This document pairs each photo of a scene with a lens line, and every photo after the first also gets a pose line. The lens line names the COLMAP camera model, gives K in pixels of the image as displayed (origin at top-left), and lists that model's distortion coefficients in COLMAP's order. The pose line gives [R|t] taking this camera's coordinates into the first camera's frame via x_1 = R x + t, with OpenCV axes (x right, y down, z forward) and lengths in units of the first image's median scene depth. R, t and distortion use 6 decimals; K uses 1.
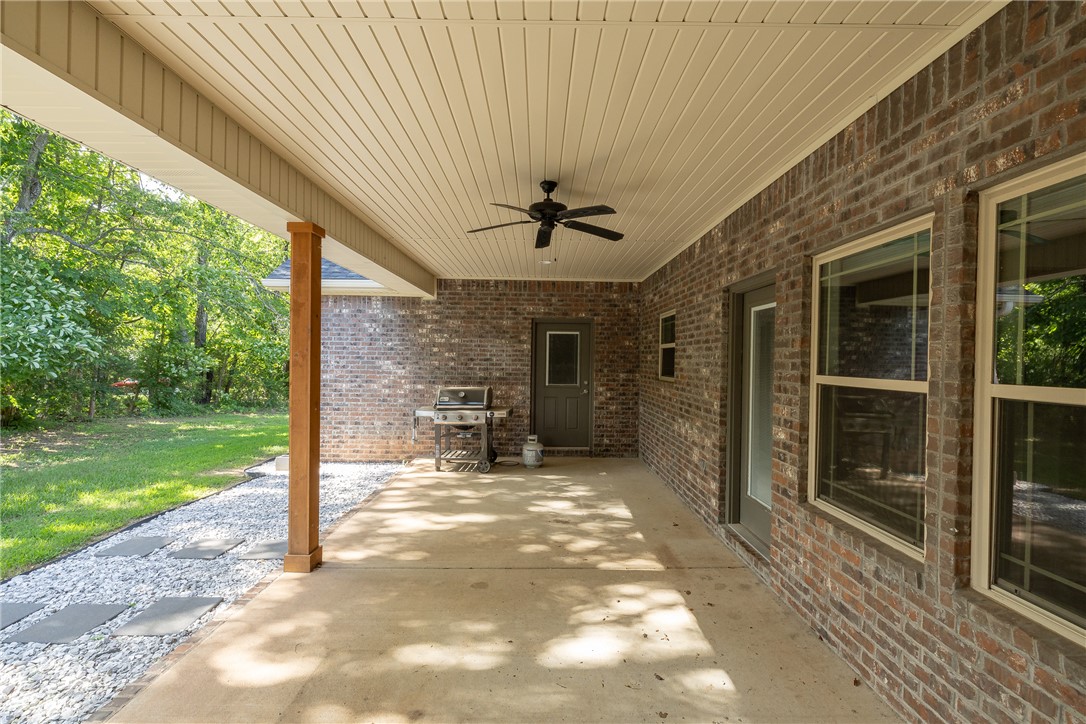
lens RADIAL K [[468.6, 0, 545.0], [0, 468.6, 361.2], [0, 0, 1]] dist [0.002692, 0.000698]
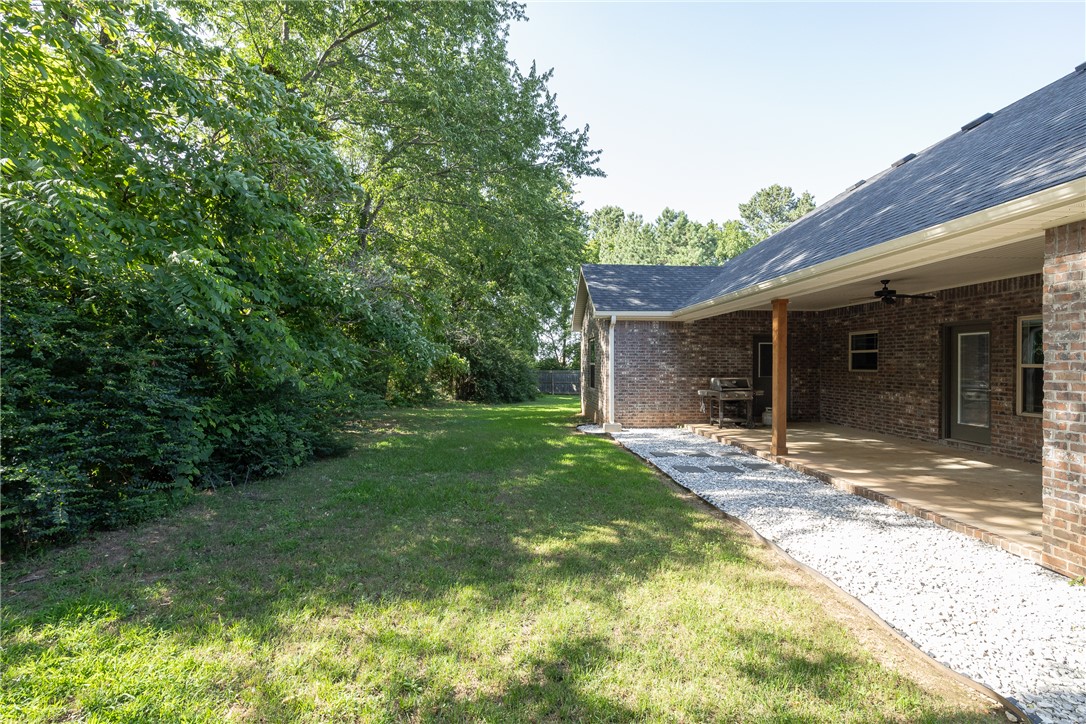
lens RADIAL K [[468.6, 0, 544.4], [0, 468.6, 361.2], [0, 0, 1]] dist [0.002692, 0.000698]
pose [[0.998955, -0.009612, 0.044684, -0.909475], [0.009956, 0.999922, -0.007491, 0.003713], [-0.044609, 0.007928, 0.998973, -0.613413]]
